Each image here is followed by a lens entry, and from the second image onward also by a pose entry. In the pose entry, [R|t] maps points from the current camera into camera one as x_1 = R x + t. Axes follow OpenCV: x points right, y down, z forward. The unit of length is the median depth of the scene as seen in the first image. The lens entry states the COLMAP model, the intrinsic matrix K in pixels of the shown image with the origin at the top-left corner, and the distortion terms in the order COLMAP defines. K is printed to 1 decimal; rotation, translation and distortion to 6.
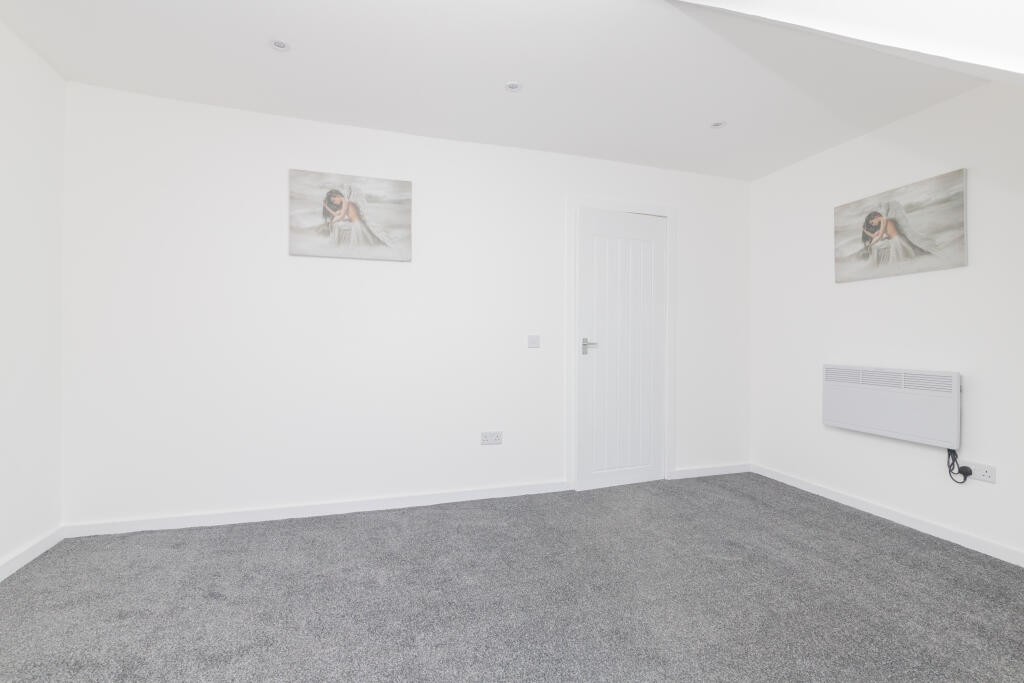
lens RADIAL K [[473.2, 0, 511.5], [0, 473.2, 338.6], [0, 0, 1]] dist [0.006095, 0.002195]
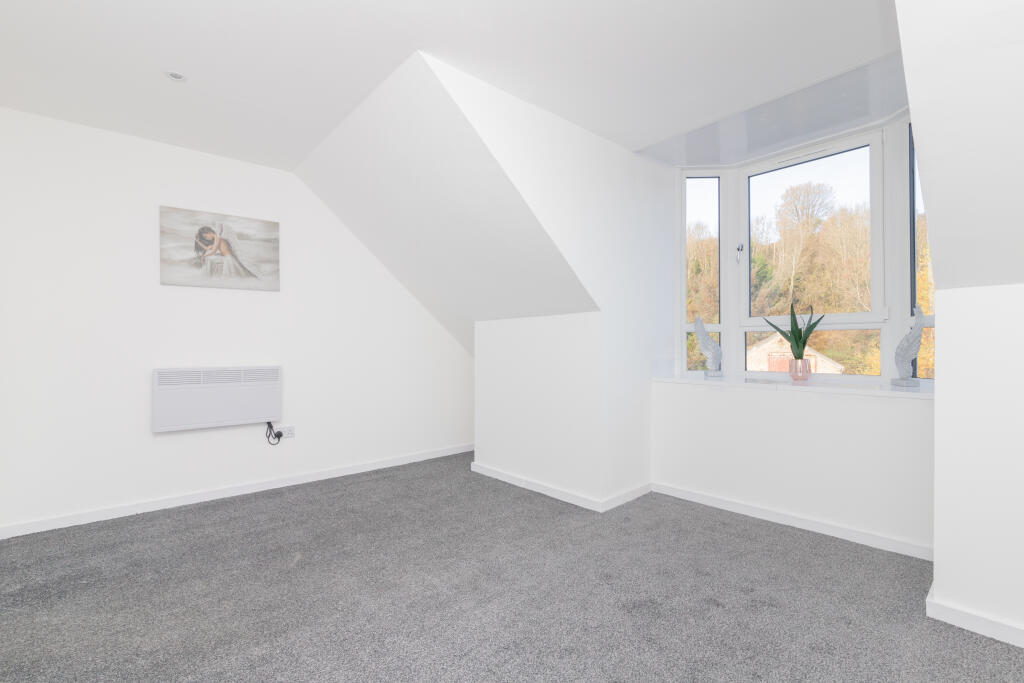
lens RADIAL K [[473.2, 0, 511.6], [0, 473.2, 339.7], [0, 0, 1]] dist [0.006095, 0.002195]
pose [[-0.415261, 0.001829, 0.909700, -0.549478], [-0.005867, 0.999972, -0.004688, -0.003723], [-0.909683, -0.007284, -0.415239, 0.834010]]
